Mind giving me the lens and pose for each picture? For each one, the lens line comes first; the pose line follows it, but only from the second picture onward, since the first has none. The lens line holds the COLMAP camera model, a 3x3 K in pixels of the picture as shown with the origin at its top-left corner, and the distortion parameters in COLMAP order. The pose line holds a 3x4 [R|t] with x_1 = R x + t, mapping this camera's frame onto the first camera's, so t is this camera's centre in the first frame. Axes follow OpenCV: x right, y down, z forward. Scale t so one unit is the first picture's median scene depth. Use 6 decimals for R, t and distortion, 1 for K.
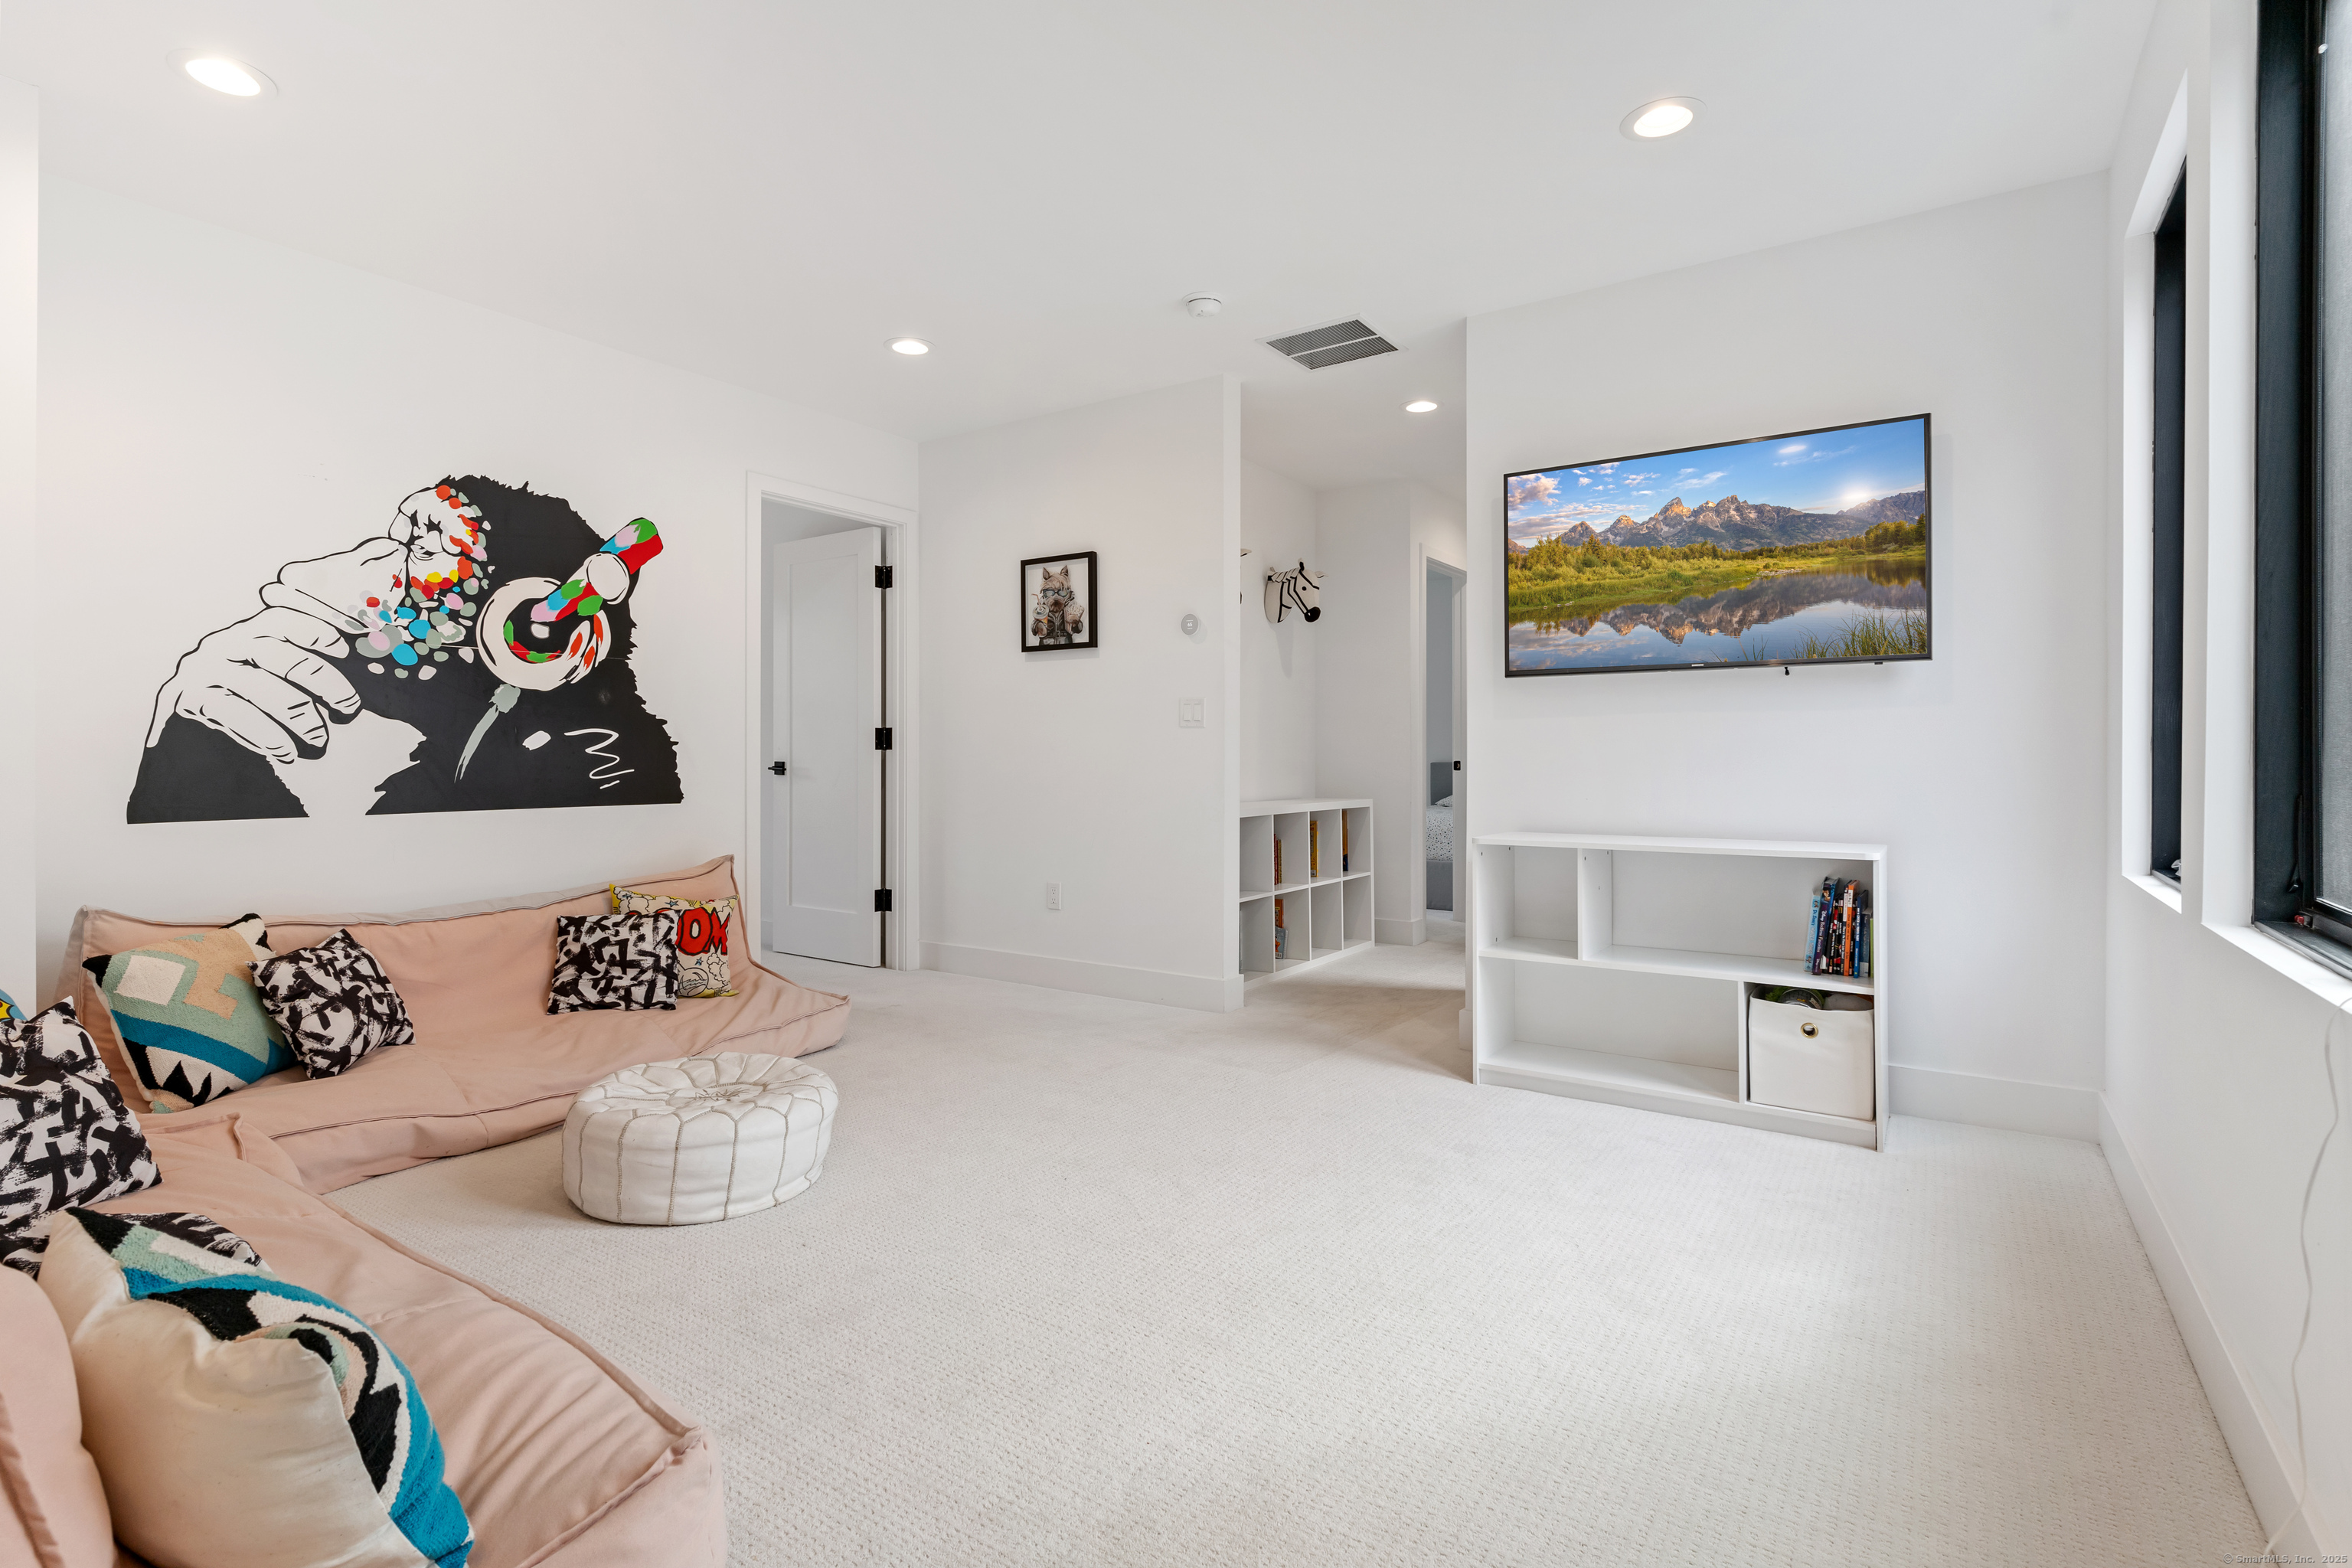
lens RADIAL K [[1140.8, 0, 1177.6], [0, 1140.8, 769.2], [0, 0, 1]] dist [0.004094, 0.000949]
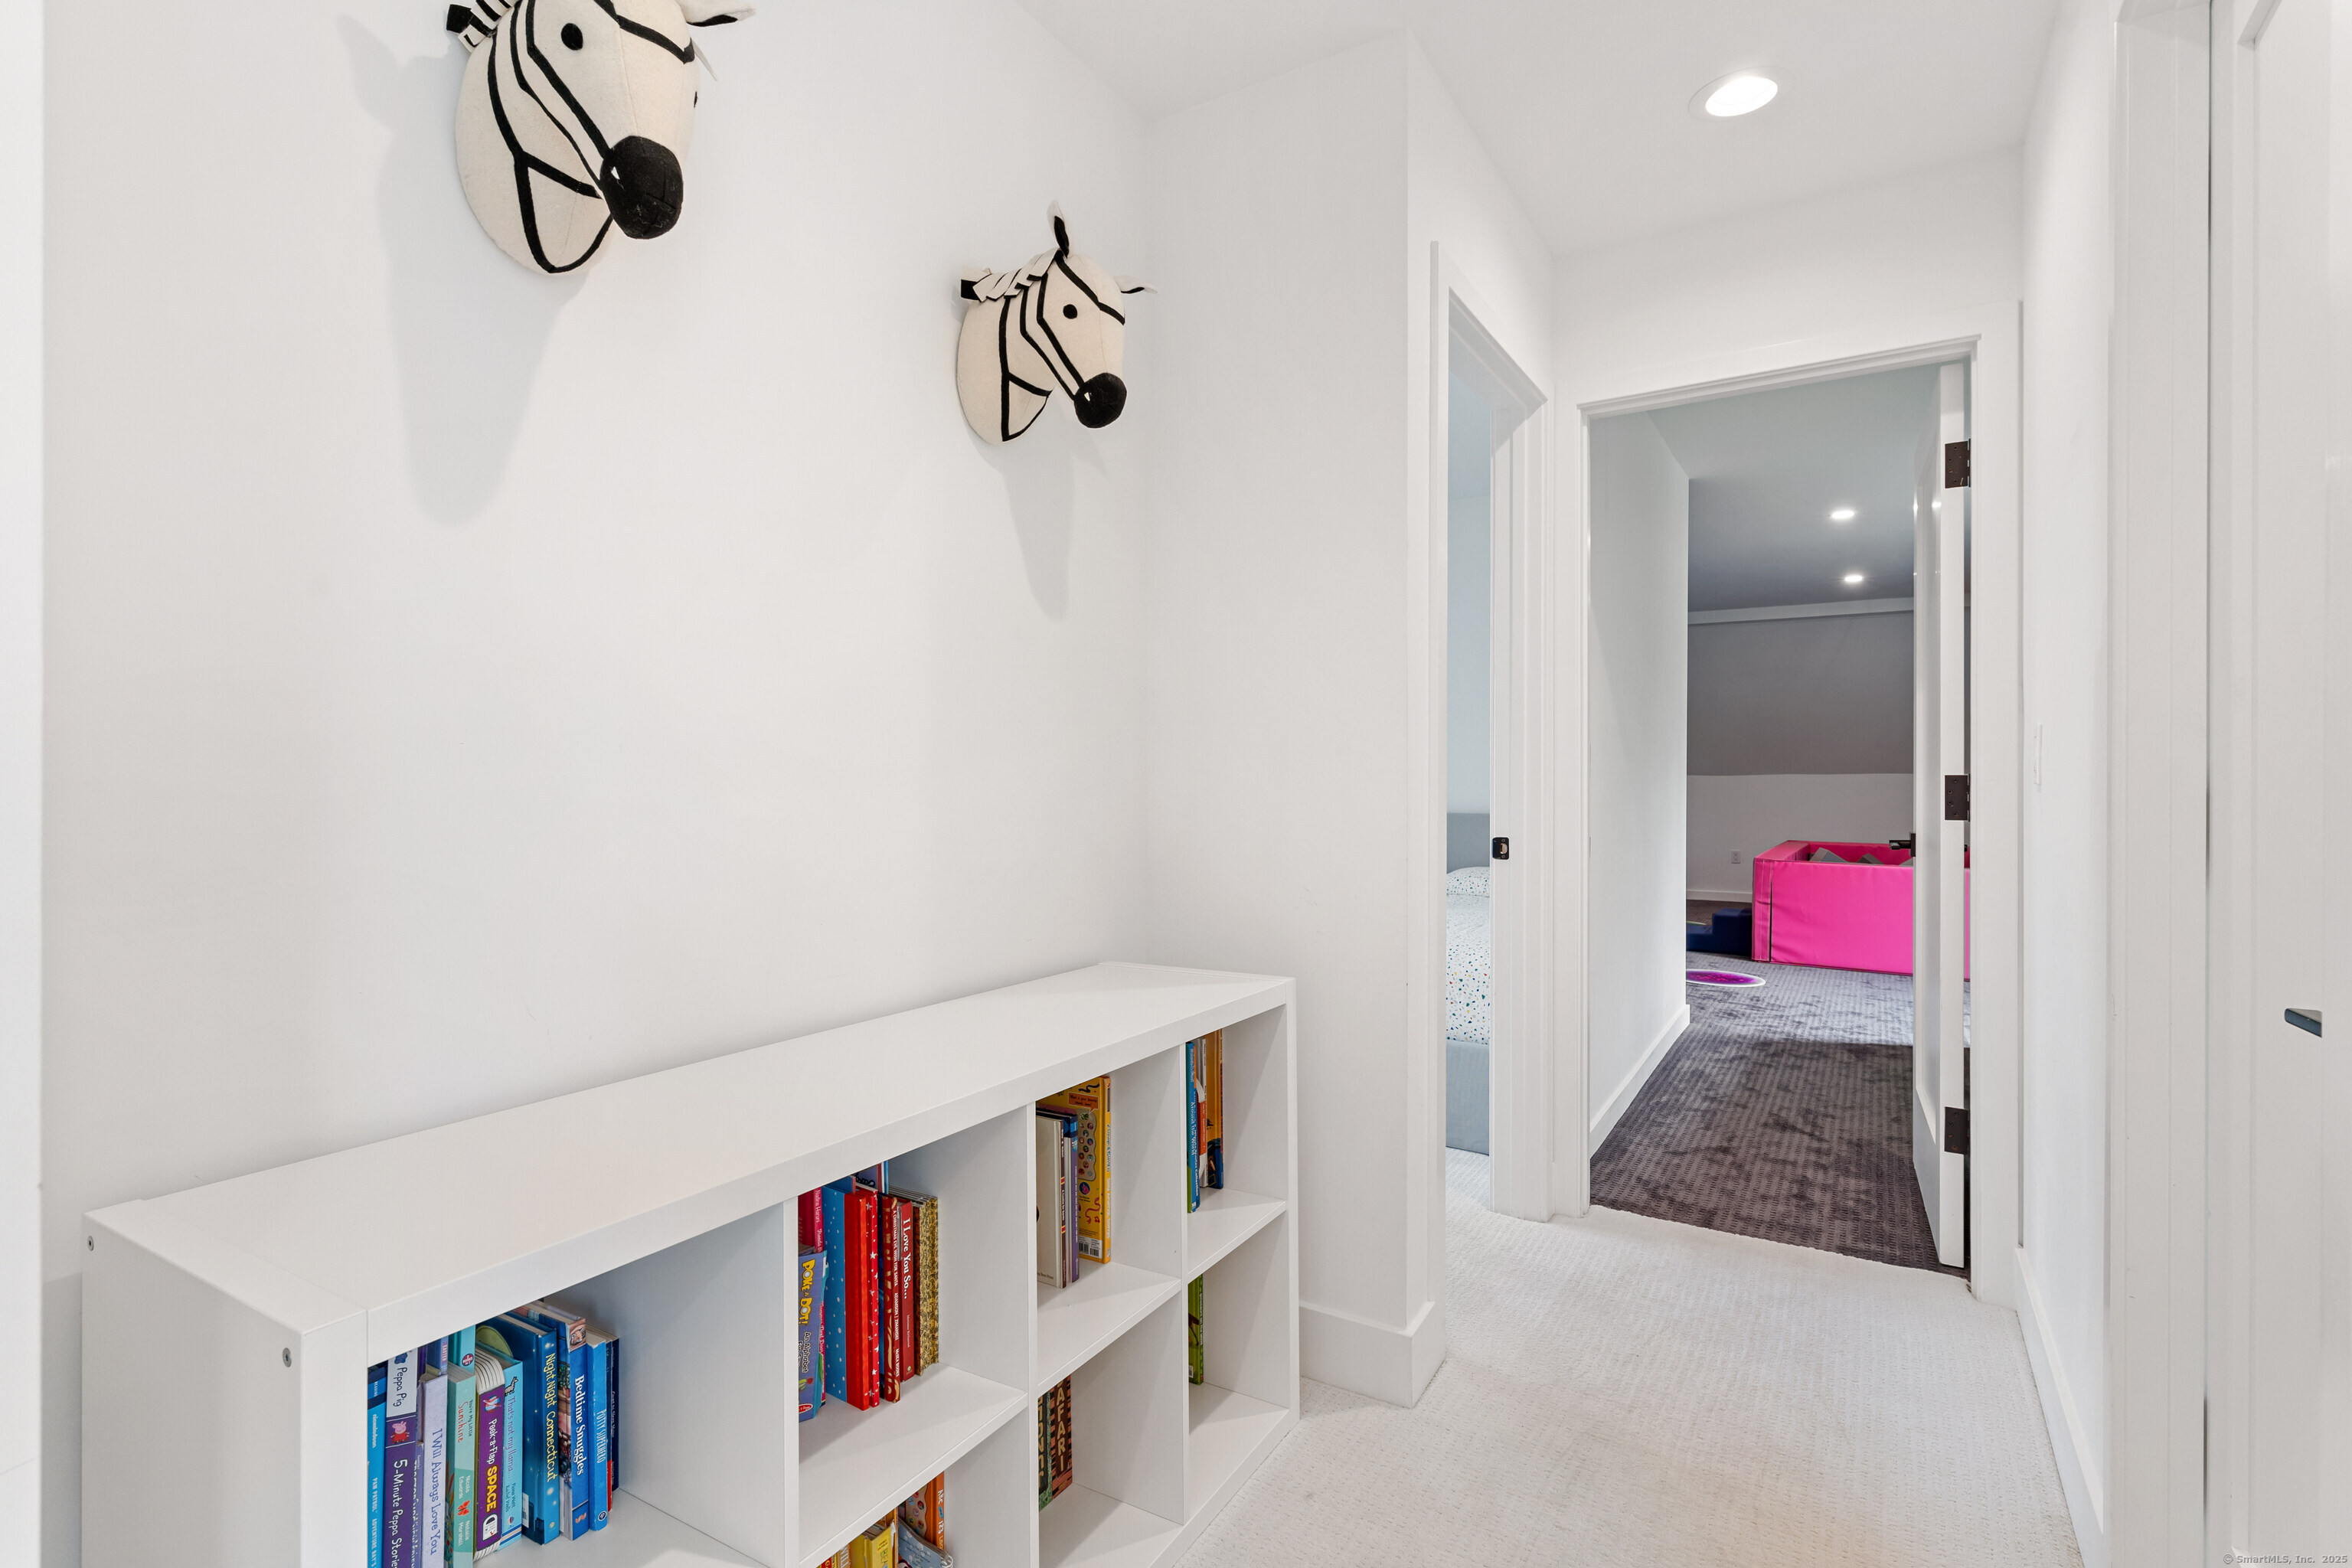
lens RADIAL K [[1140.8, 0, 1174.7], [0, 1140.8, 785.4], [0, 0, 1]] dist [0.004094, 0.000949]
pose [[0.999365, 0.008871, 0.034515, 0.127912], [-0.008627, 0.999937, -0.007209, -0.029582], [-0.034577, 0.006906, 0.999378, 0.687146]]
